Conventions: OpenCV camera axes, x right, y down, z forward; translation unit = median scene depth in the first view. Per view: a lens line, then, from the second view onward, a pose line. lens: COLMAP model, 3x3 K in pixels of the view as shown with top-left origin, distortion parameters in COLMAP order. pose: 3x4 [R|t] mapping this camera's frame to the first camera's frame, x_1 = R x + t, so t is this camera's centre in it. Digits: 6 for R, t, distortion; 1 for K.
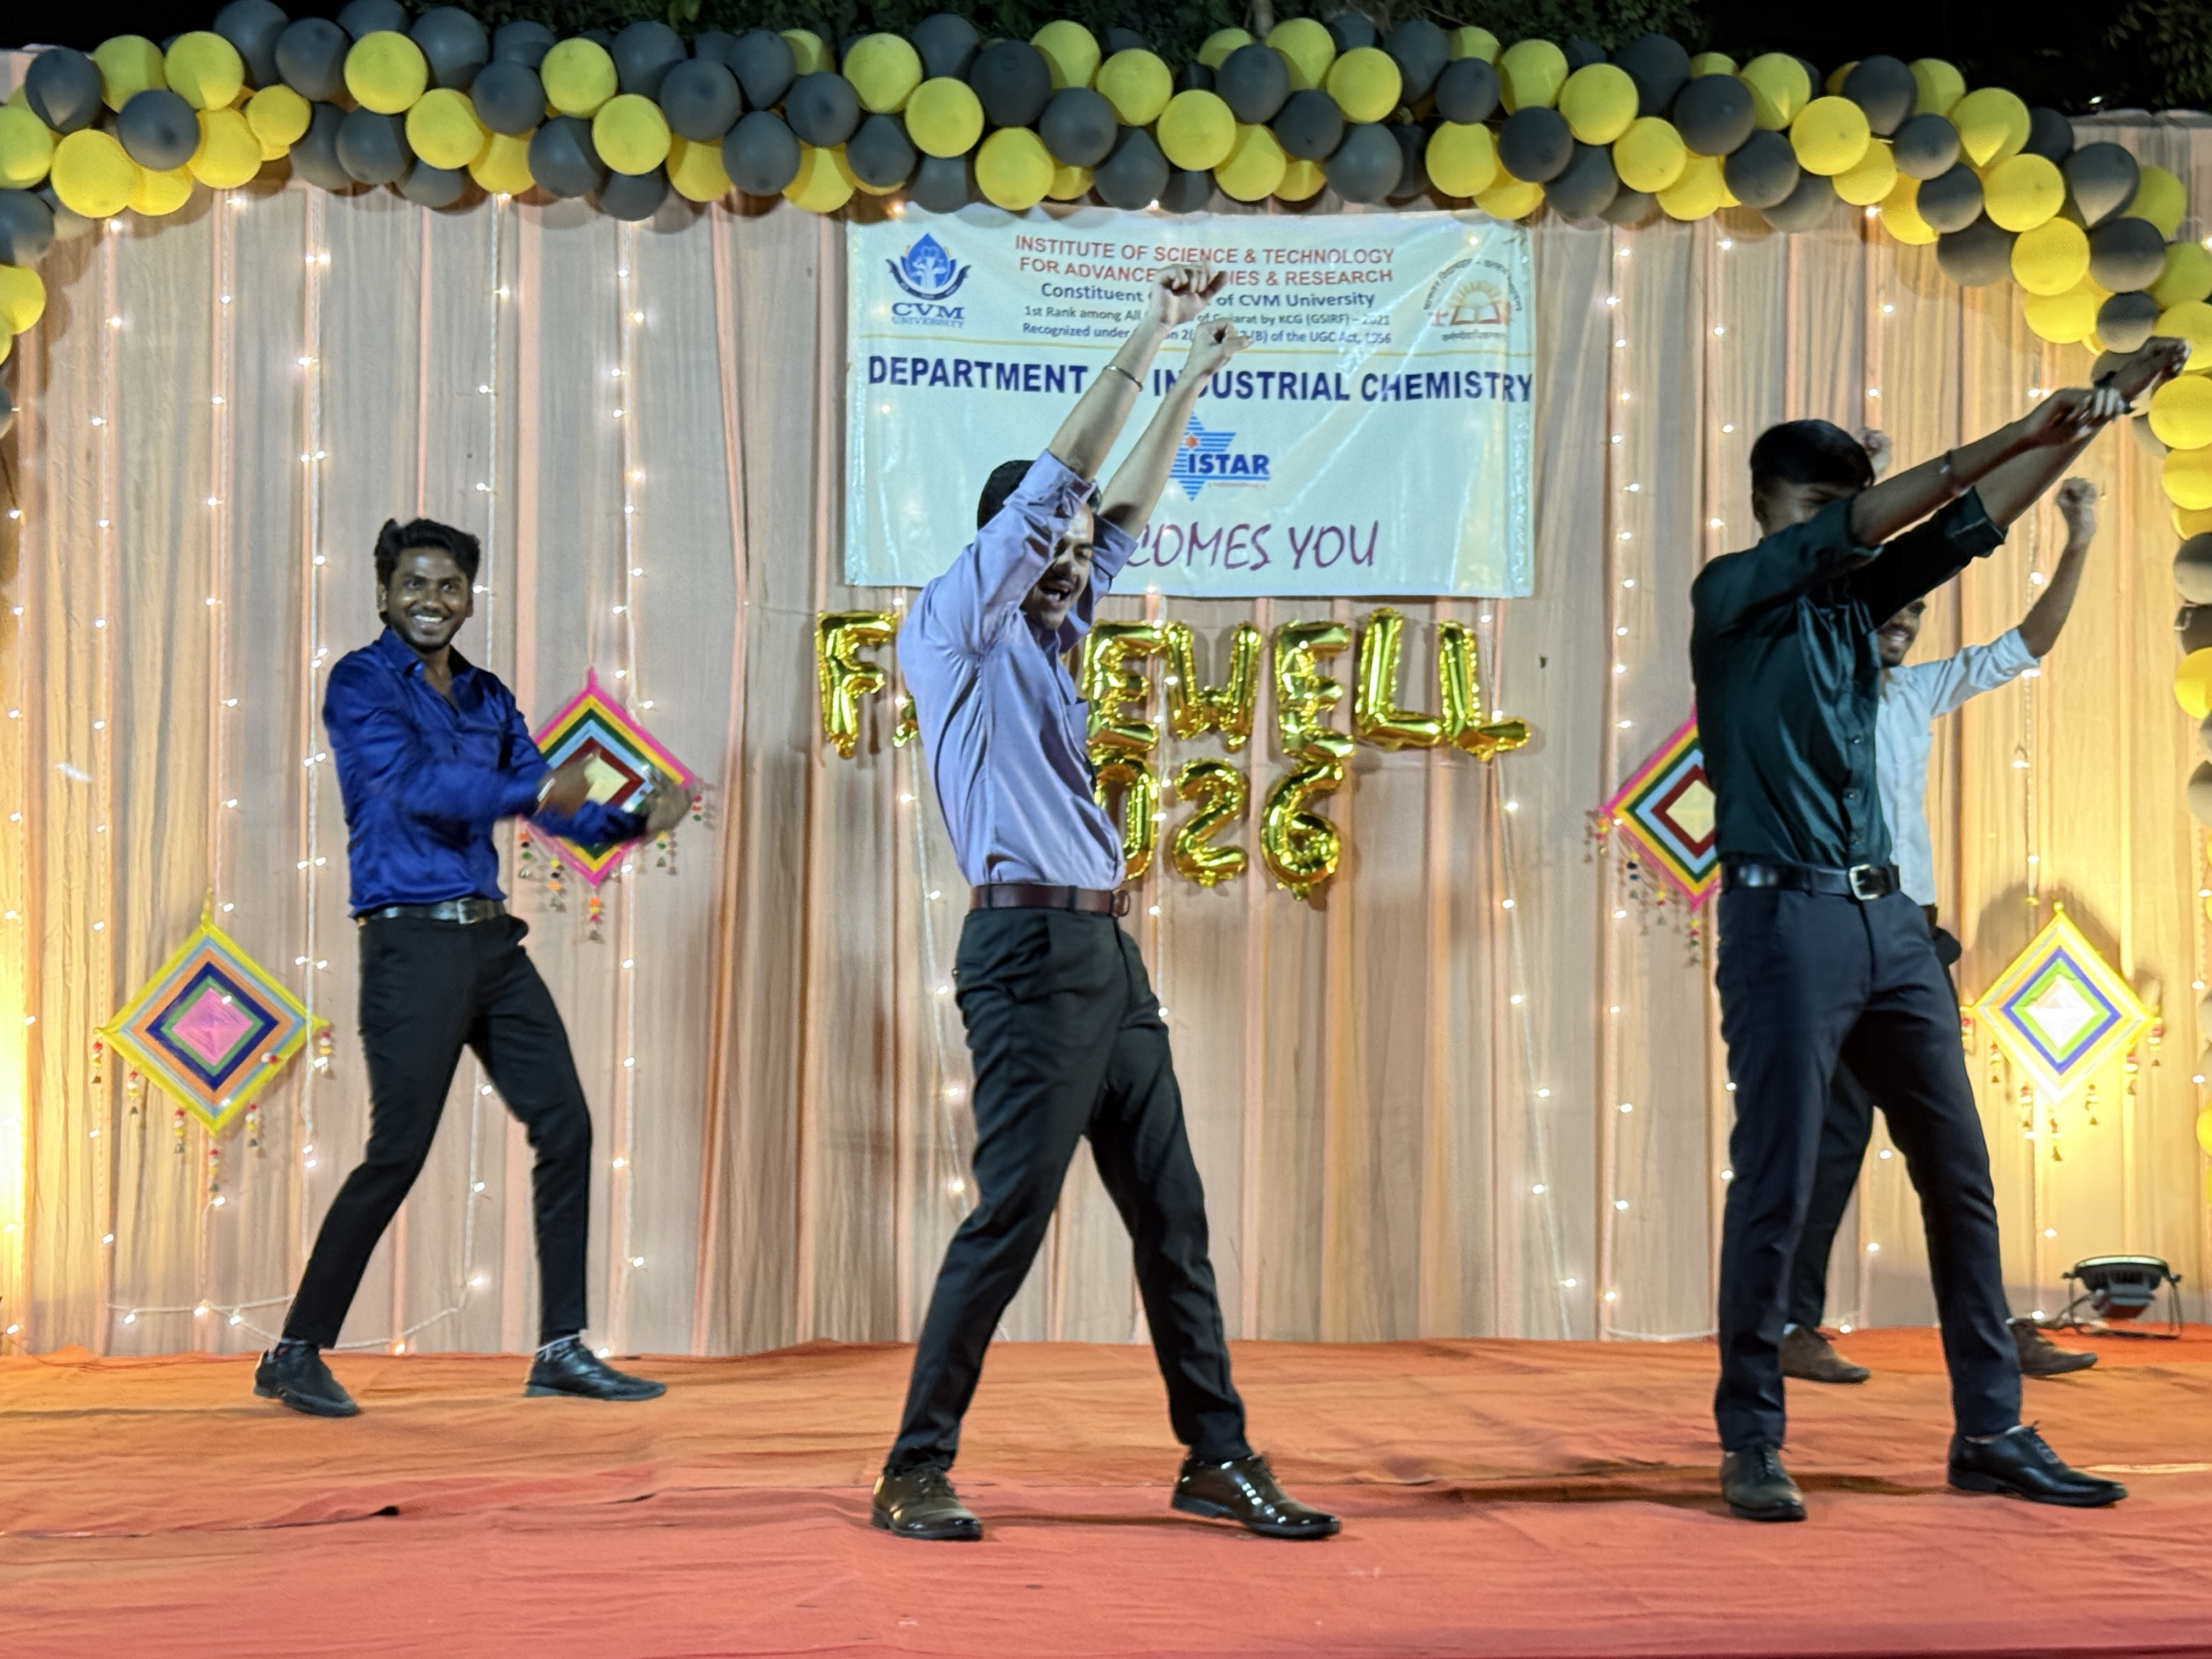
lens RADIAL K [[3599.2, 0, 1061.8], [0, 3599.2, 821.7], [0, 0, 1]] dist [0.143026, -0.158225]
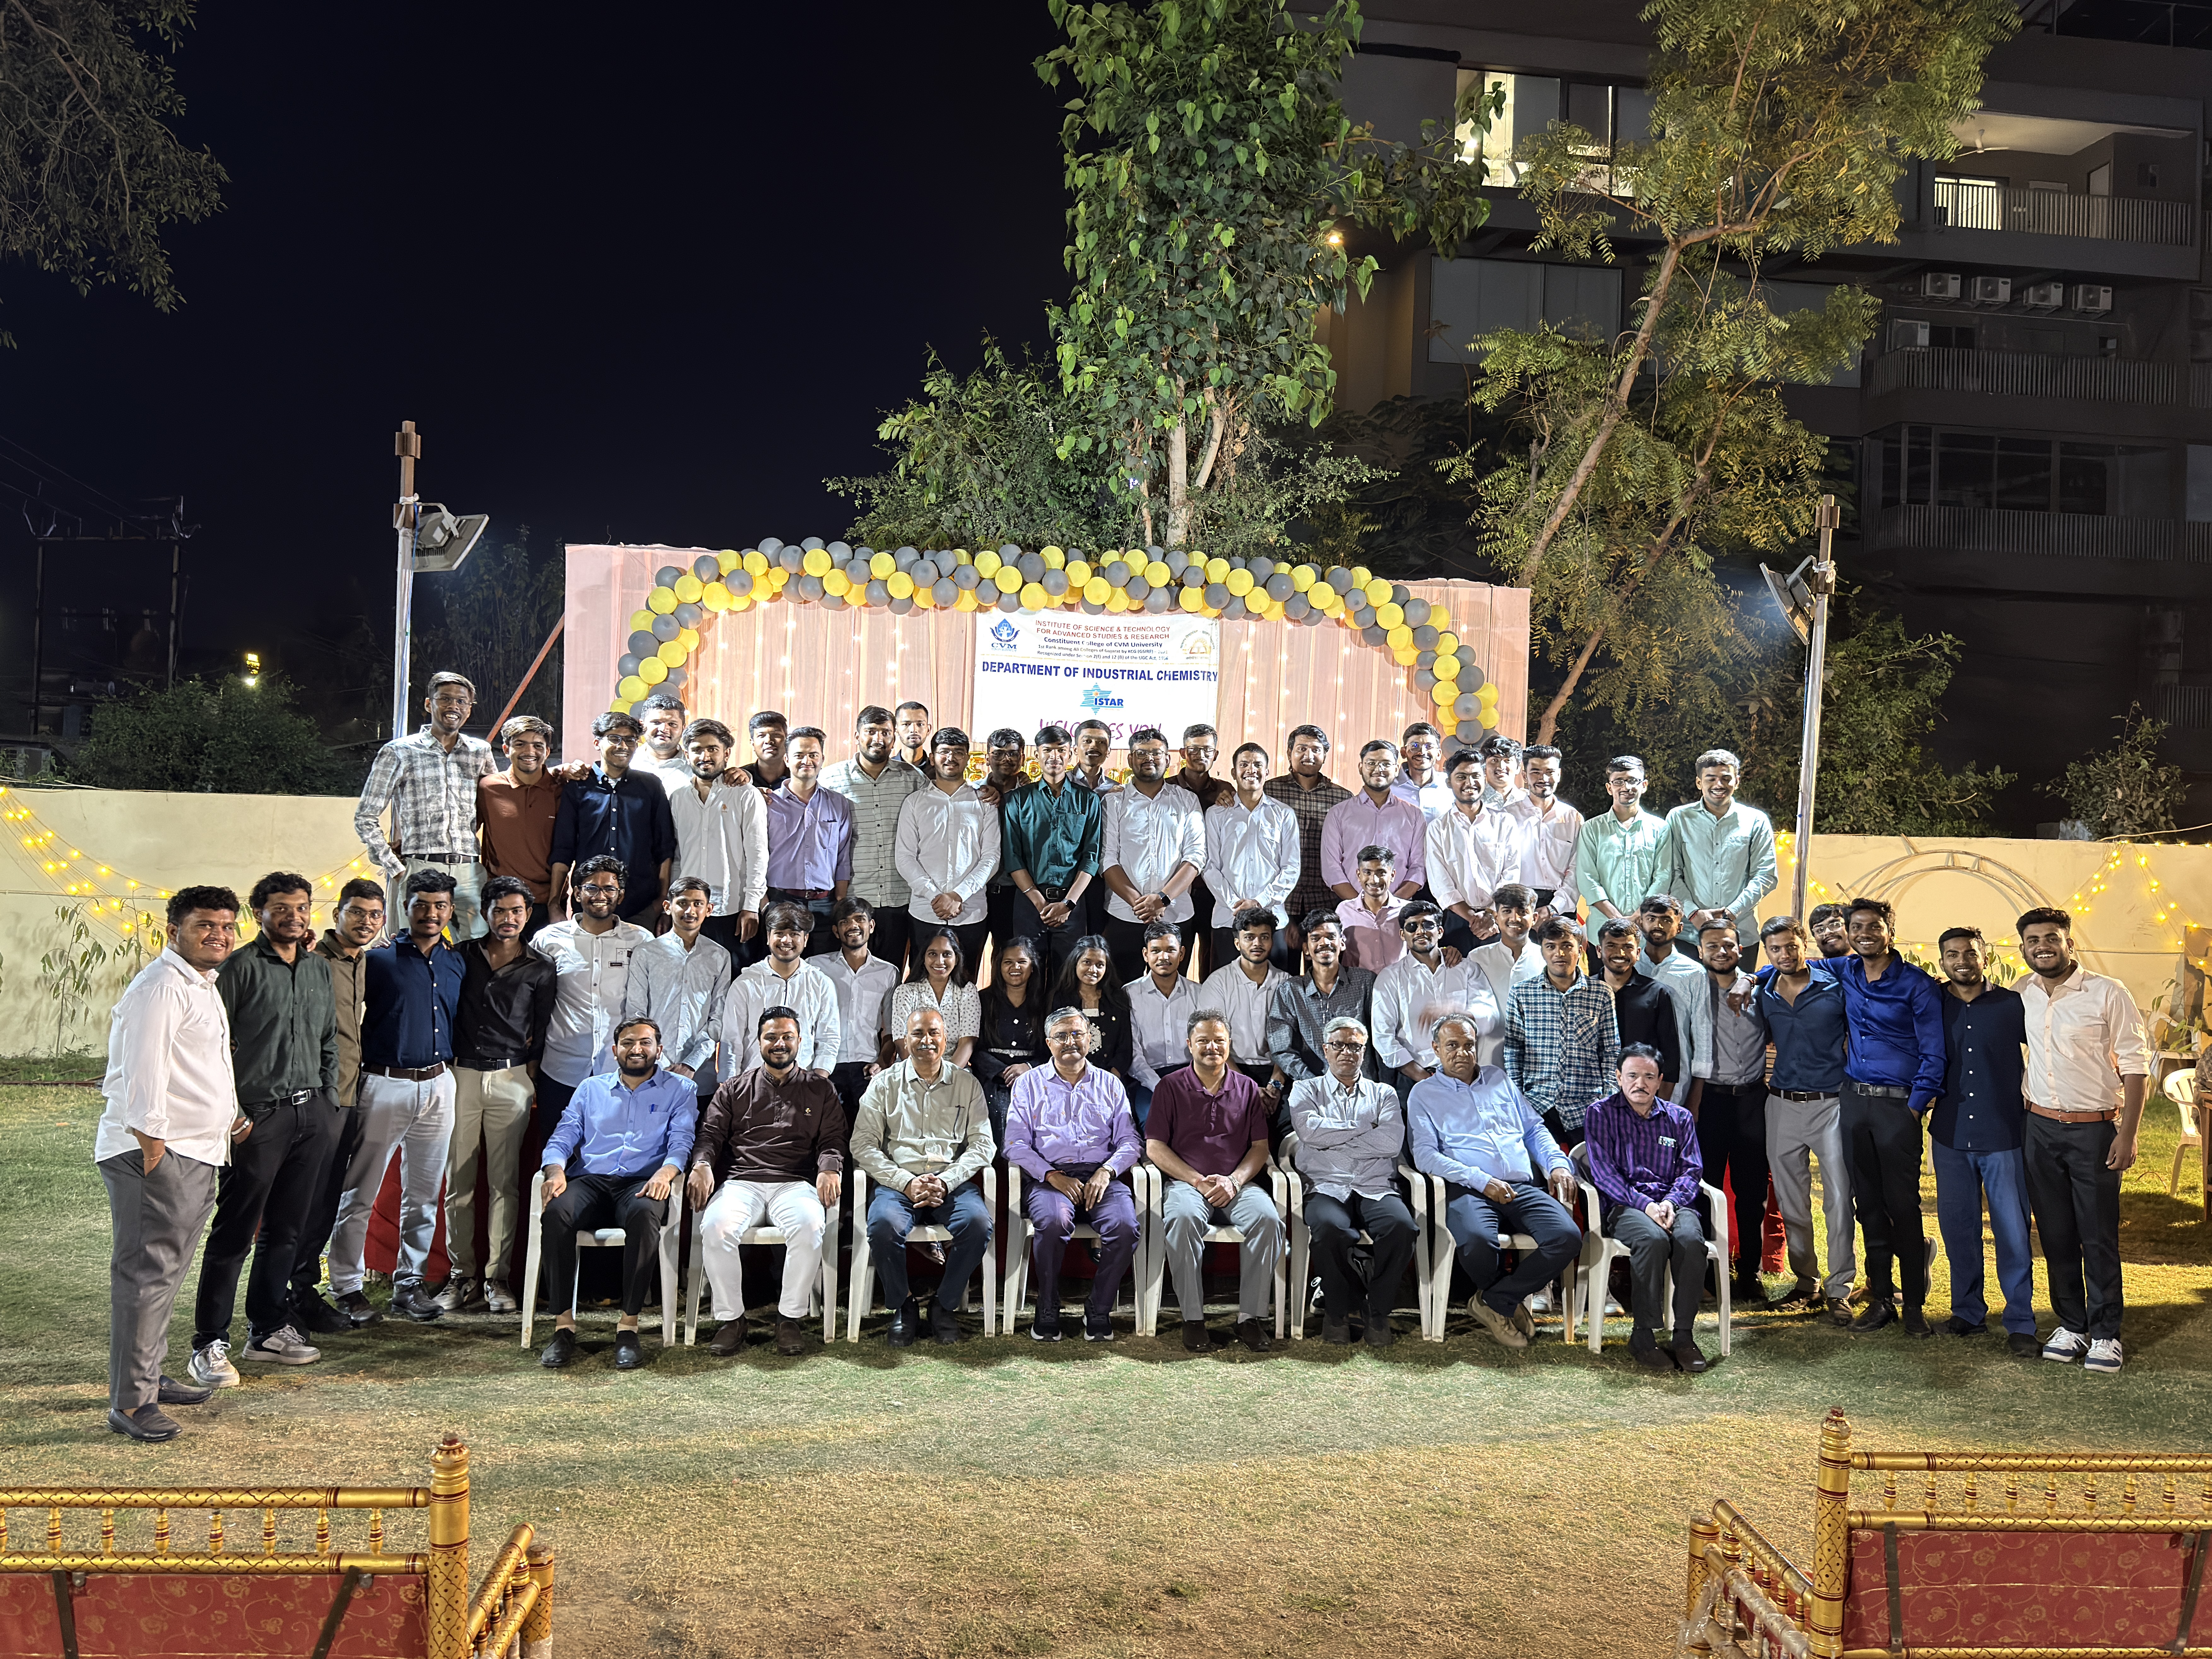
lens RADIAL K [[1777.6, 0, 1111.7], [0, 1777.6, 828.0], [0, 0, 1]] dist [0.099665, -0.003675]
pose [[0.999405, 0.030582, -0.015977, 0.074452], [-0.029597, 0.997841, 0.058627, -0.082638], [0.017735, -0.058120, 0.998152, -0.407417]]
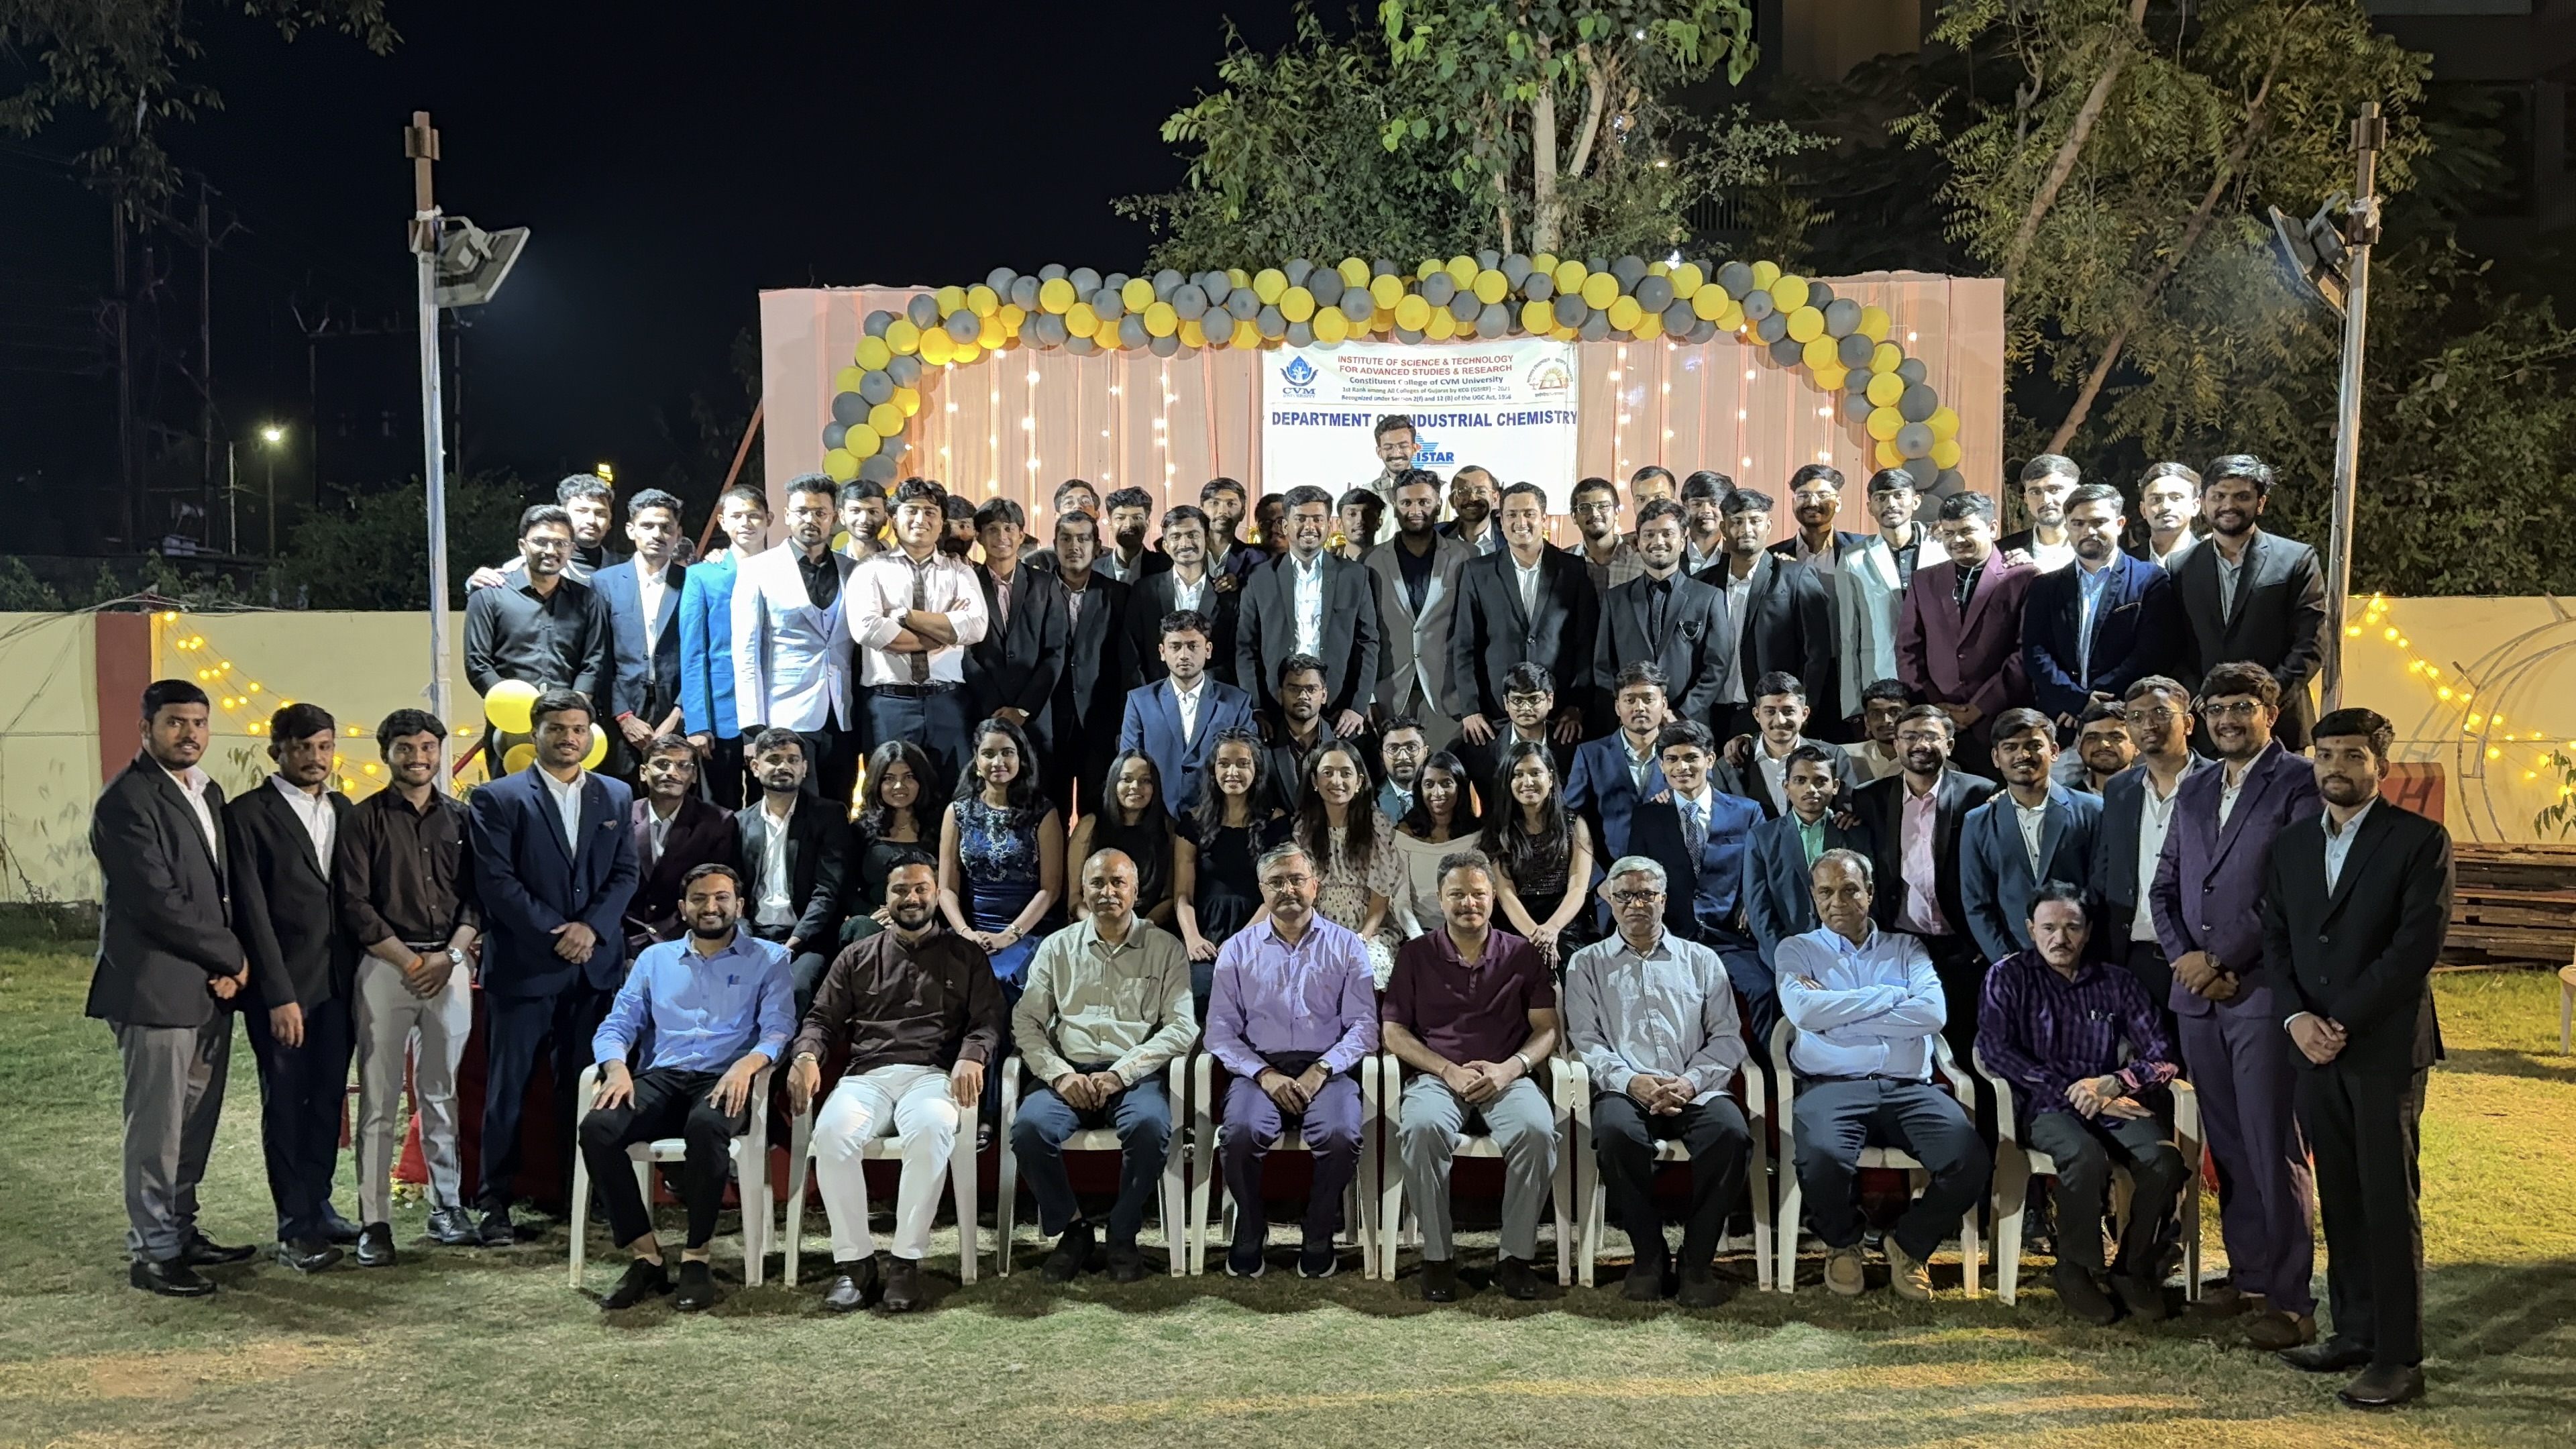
lens RADIAL K [[2105.8, 0, 1288.0], [0, 2105.8, 724.5], [0, 0, 1]] dist [0.174913, -0.375123]
pose [[0.987239, 0.005744, -0.159143, 0.165454], [0.010364, 0.994913, 0.100204, -0.066941], [0.158909, -0.100575, 0.982157, -0.309544]]
